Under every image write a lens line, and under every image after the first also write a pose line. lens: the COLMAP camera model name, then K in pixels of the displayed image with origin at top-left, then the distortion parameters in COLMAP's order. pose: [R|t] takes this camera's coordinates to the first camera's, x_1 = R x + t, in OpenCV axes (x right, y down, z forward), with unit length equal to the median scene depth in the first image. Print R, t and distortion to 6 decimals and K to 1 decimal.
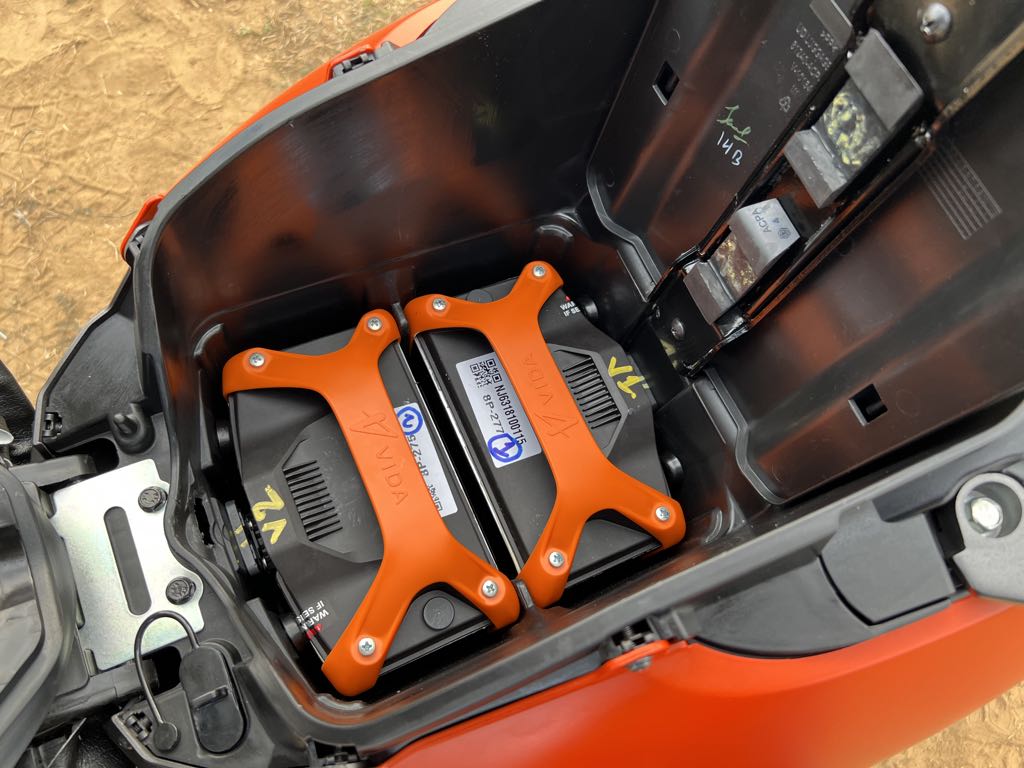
lens RADIAL K [[786.0, 0, 505.0], [0, 786.0, 387.8], [0, 0, 1]] dist [0.043391, -0.051688]
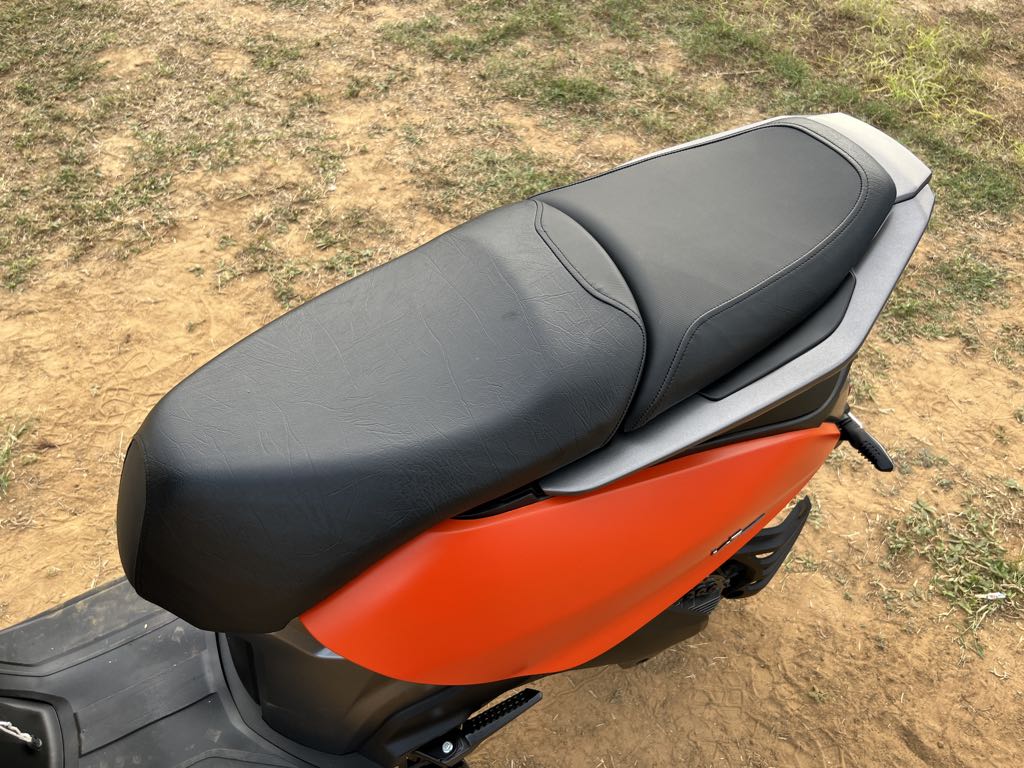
lens RADIAL K [[786.0, 0, 511.2], [0, 786.0, 377.0], [0, 0, 1]] dist [0.043391, -0.051688]
pose [[0.995748, -0.075915, -0.052176, 0.170904], [0.051729, 0.929497, -0.365183, 0.219408], [0.076220, 0.360931, 0.929472, -0.404083]]
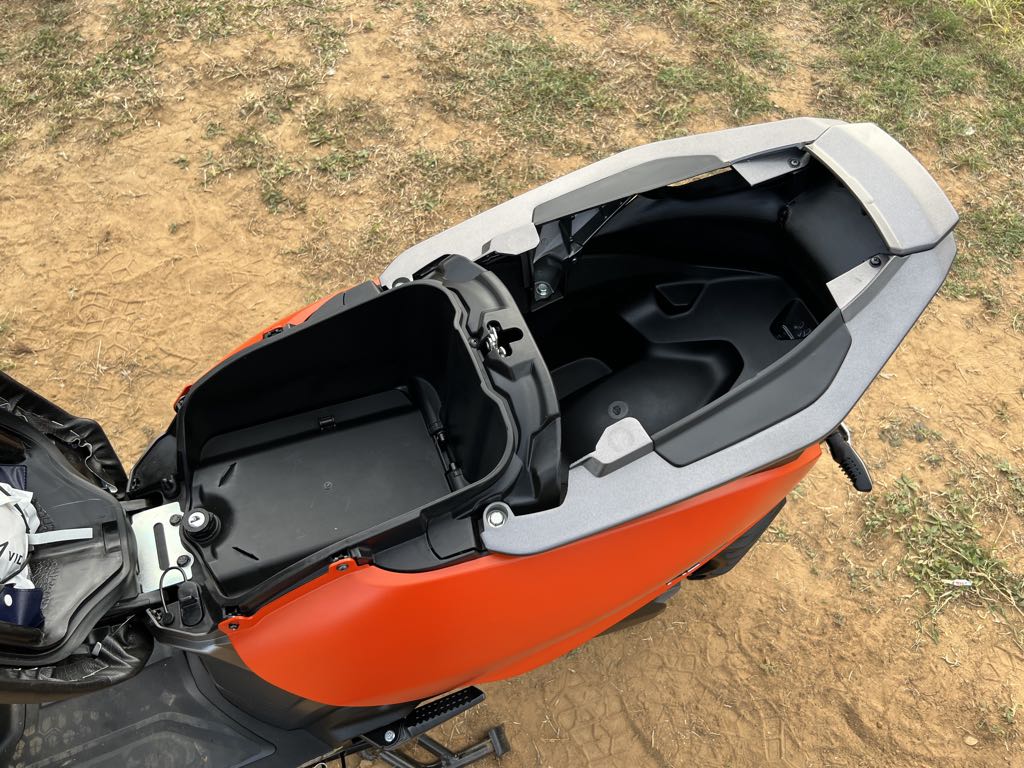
lens RADIAL K [[786.0, 0, 512.9], [0, 786.0, 385.2], [0, 0, 1]] dist [0.043391, -0.051688]
pose [[0.997107, 0.014241, -0.074664, 0.223099], [-0.027391, 0.983617, -0.178176, 0.049230], [0.070904, 0.179706, 0.981162, -0.397974]]
